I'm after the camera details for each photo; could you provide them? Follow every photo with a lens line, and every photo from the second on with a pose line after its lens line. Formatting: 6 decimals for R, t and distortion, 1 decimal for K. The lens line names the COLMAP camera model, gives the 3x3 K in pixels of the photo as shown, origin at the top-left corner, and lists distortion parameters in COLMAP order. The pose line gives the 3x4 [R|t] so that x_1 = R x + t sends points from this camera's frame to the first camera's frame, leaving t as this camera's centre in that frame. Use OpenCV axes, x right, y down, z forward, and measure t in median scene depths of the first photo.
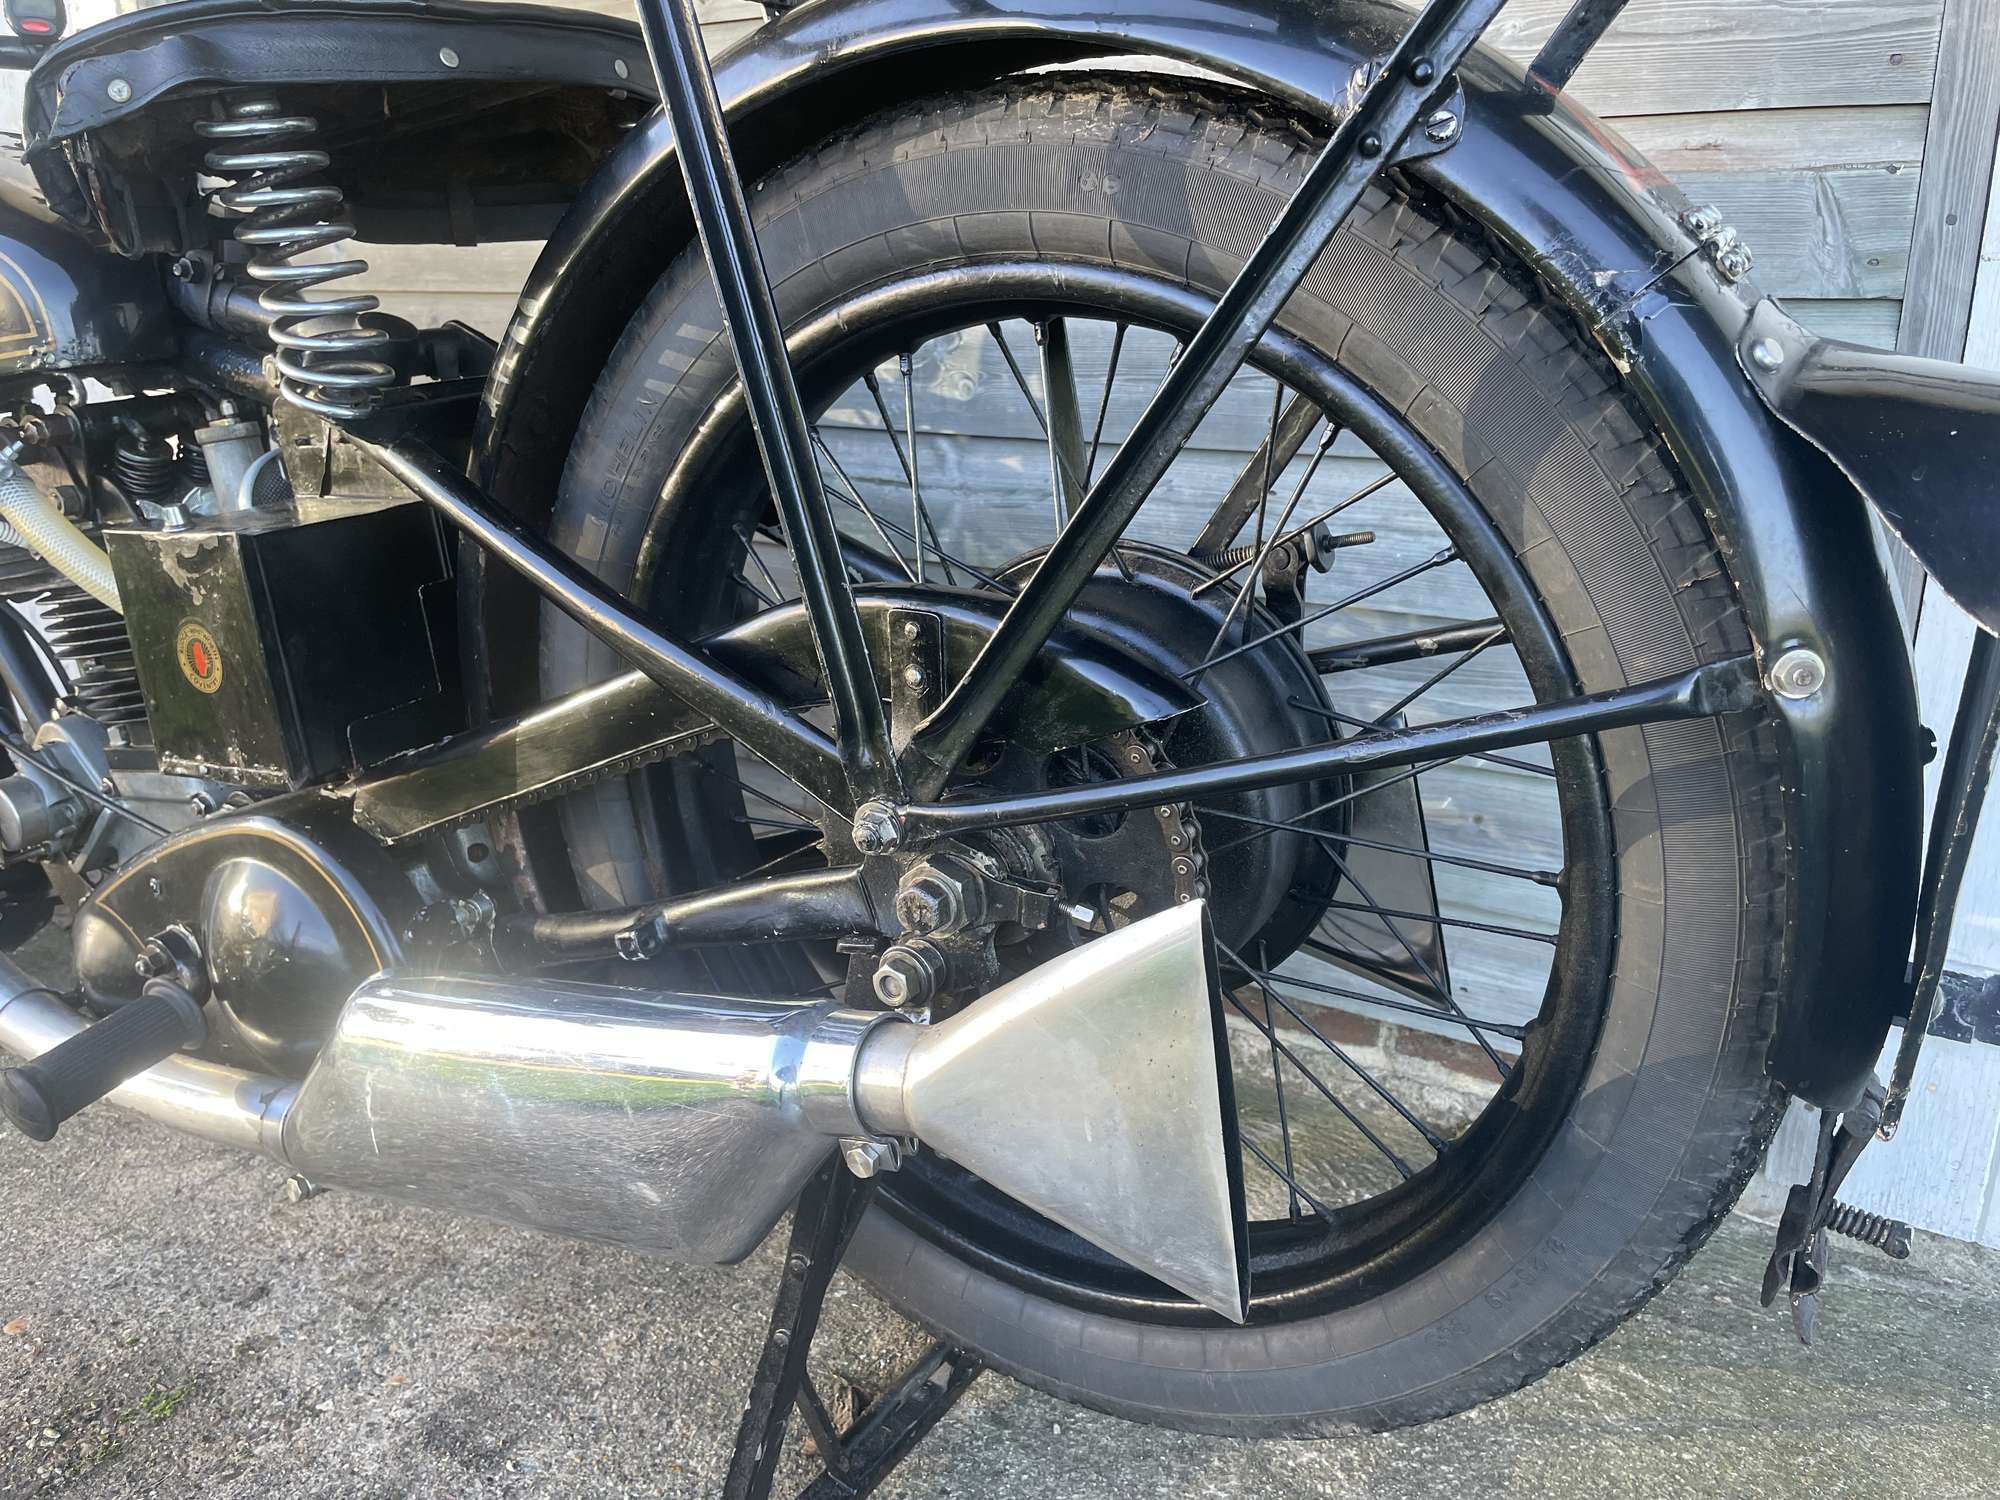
lens RADIAL K [[1525.9, 0, 1002.3], [0, 1525.9, 754.5], [0, 0, 1]] dist [0.086441, -0.128685]
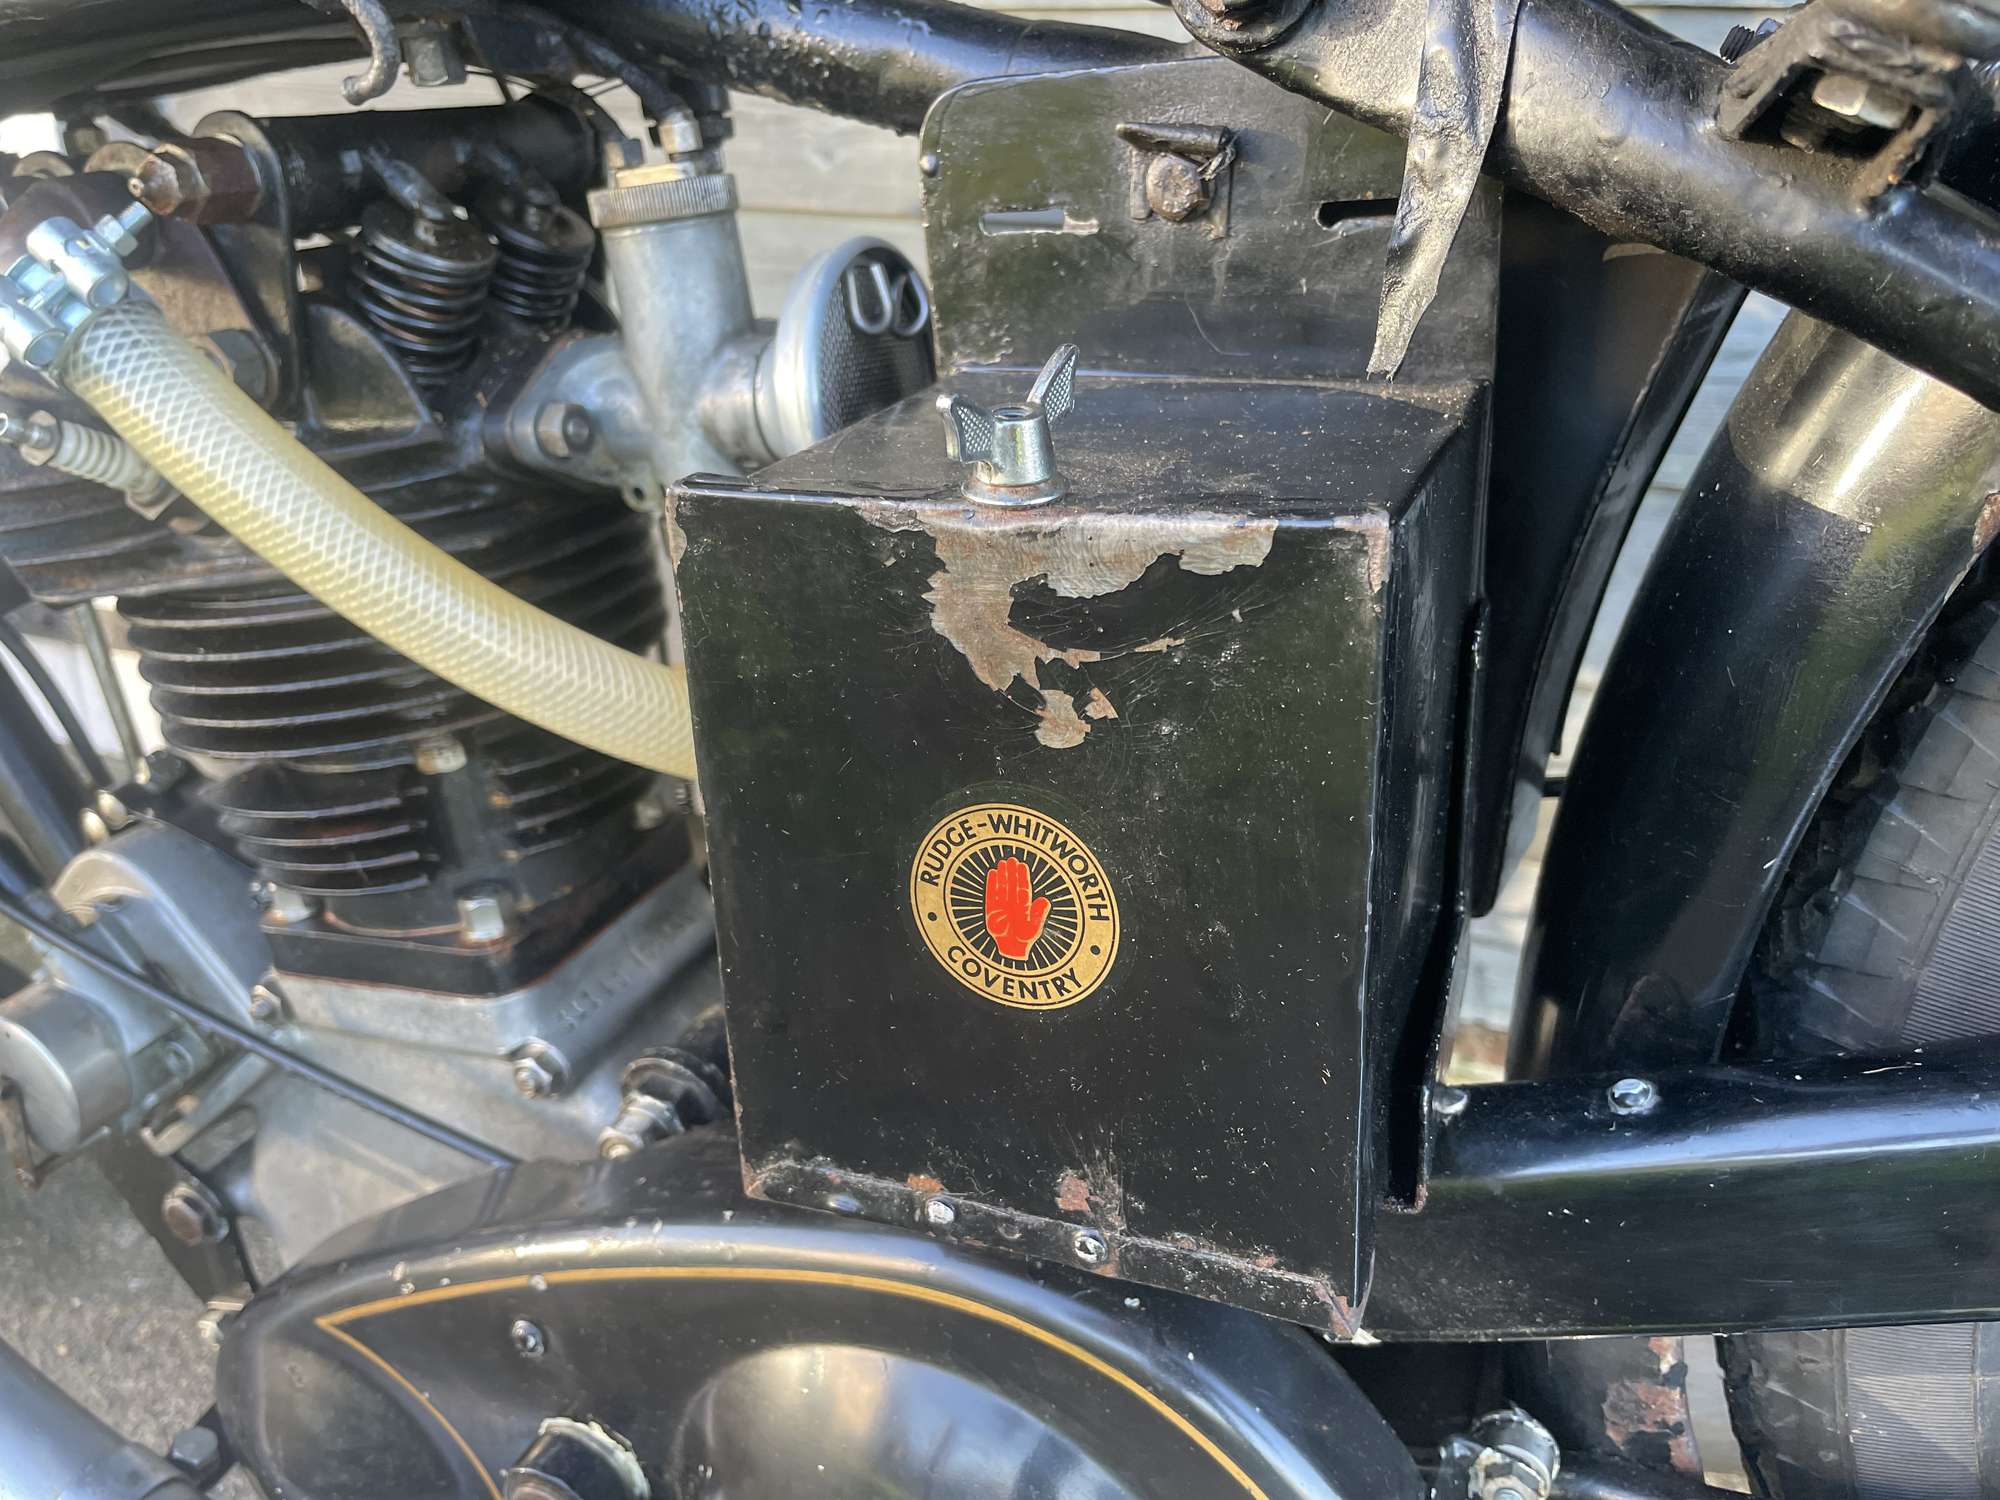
lens RADIAL K [[1550.3, 0, 1000.0], [0, 1550.3, 750.0], [0, 0, 1]] dist [0.069532, -0.119574]
pose [[0.991519, -0.020219, 0.128383, -0.455210], [0.009659, 0.996557, 0.082349, -0.096861], [-0.129606, -0.080411, 0.988300, 0.564925]]
